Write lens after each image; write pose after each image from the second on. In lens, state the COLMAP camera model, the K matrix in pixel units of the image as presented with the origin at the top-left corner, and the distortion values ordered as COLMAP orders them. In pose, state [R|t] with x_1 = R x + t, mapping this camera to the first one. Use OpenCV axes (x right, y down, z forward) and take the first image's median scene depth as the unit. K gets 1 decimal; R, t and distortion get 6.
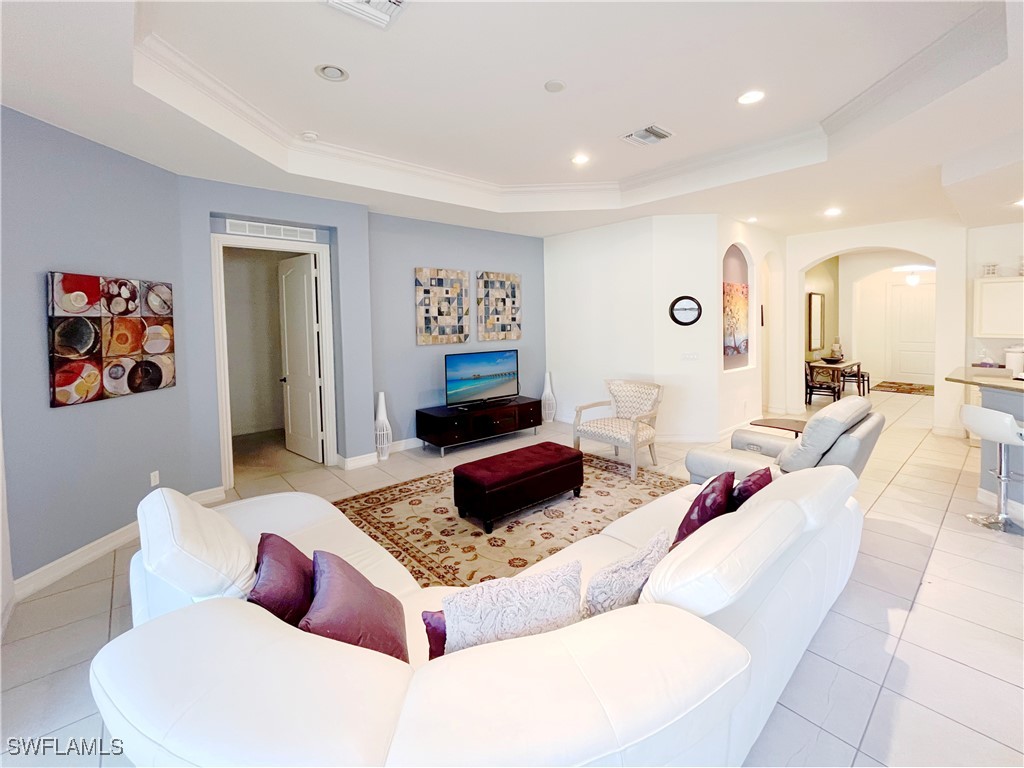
lens RADIAL K [[415.7, 0, 510.1], [0, 415.7, 338.3], [0, 0, 1]] dist [-0.001046, -0.000277]
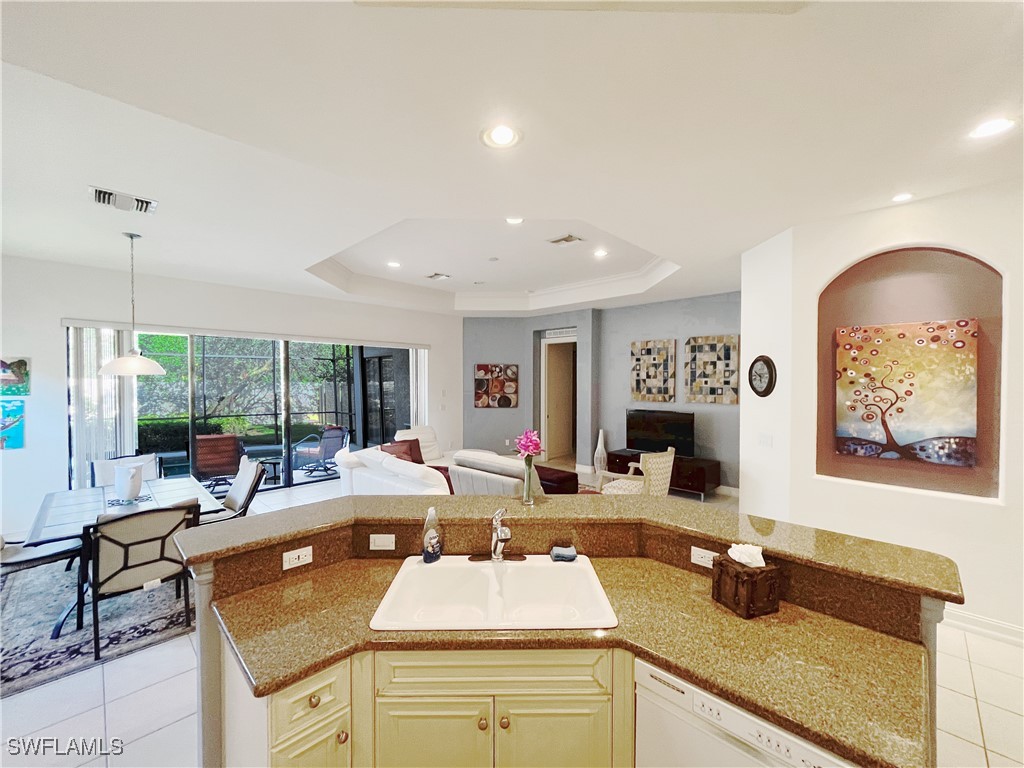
lens RADIAL K [[412.8, 0, 512.9], [0, 412.8, 386.0], [0, 0, 1]] dist [0.000248, -0.000132]
pose [[0.102814, 0.029491, -0.994263, 1.026762], [-0.047563, 0.998563, 0.024700, -0.043662], [0.993563, 0.044751, 0.104068, 0.479048]]
